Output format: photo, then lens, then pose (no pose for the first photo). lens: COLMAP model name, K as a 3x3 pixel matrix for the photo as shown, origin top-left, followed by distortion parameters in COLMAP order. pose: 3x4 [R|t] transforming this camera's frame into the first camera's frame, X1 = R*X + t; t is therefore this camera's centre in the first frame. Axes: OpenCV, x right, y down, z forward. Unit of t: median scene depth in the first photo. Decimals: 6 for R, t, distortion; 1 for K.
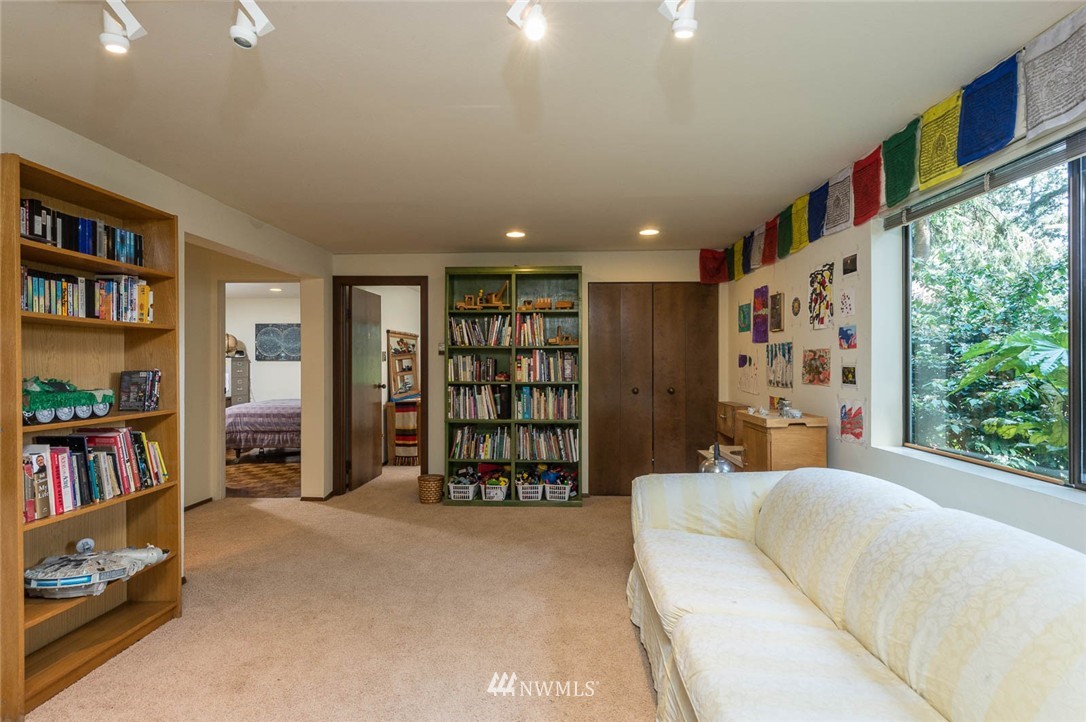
lens RADIAL K [[532.0, 0, 543.0], [0, 532.0, 361.0], [0, 0, 1]] dist [0.028533, -0.016393]
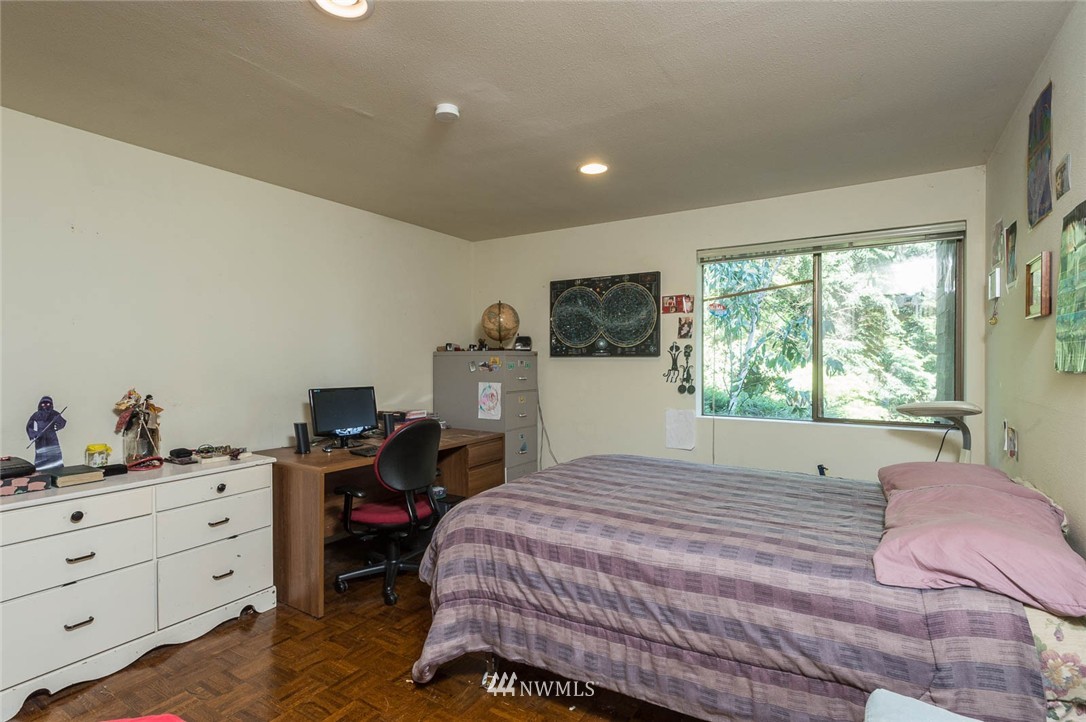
lens RADIAL K [[532.0, 0, 543.0], [0, 532.0, 361.0], [0, 0, 1]] dist [0.028533, -0.016393]
pose [[0.866060, 0.001895, -0.499936, -0.299436], [0.001528, 0.999978, 0.006437, 0.000188], [0.499937, -0.006339, 0.866038, 0.574488]]
